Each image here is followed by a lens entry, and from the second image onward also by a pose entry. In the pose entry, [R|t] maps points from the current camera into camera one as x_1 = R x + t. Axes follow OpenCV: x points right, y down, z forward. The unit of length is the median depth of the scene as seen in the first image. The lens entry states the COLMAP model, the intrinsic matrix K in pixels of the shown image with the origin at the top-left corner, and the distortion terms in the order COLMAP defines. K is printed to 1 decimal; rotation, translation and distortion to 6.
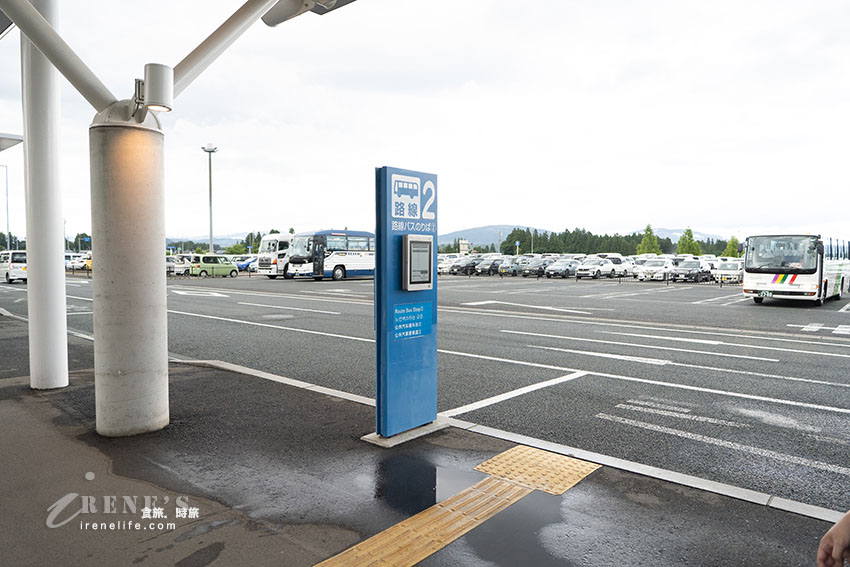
lens RADIAL K [[599.8, 0, 425.0], [0, 599.8, 283.5], [0, 0, 1]] dist [0.034144, -0.000117]
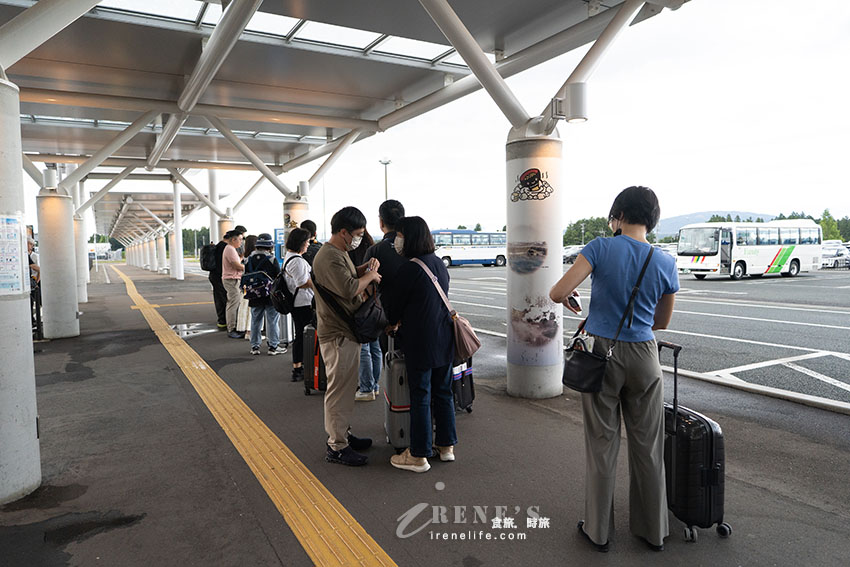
lens RADIAL K [[583.6, 0, 425.0], [0, 583.6, 283.5], [0, 0, 1]] dist [0.102663, 0.000730]
pose [[0.771188, 0.025854, -0.636082, 0.959939], [-0.013944, 0.999621, 0.023726, 0.021986], [0.636455, -0.009428, 0.771256, -0.391295]]
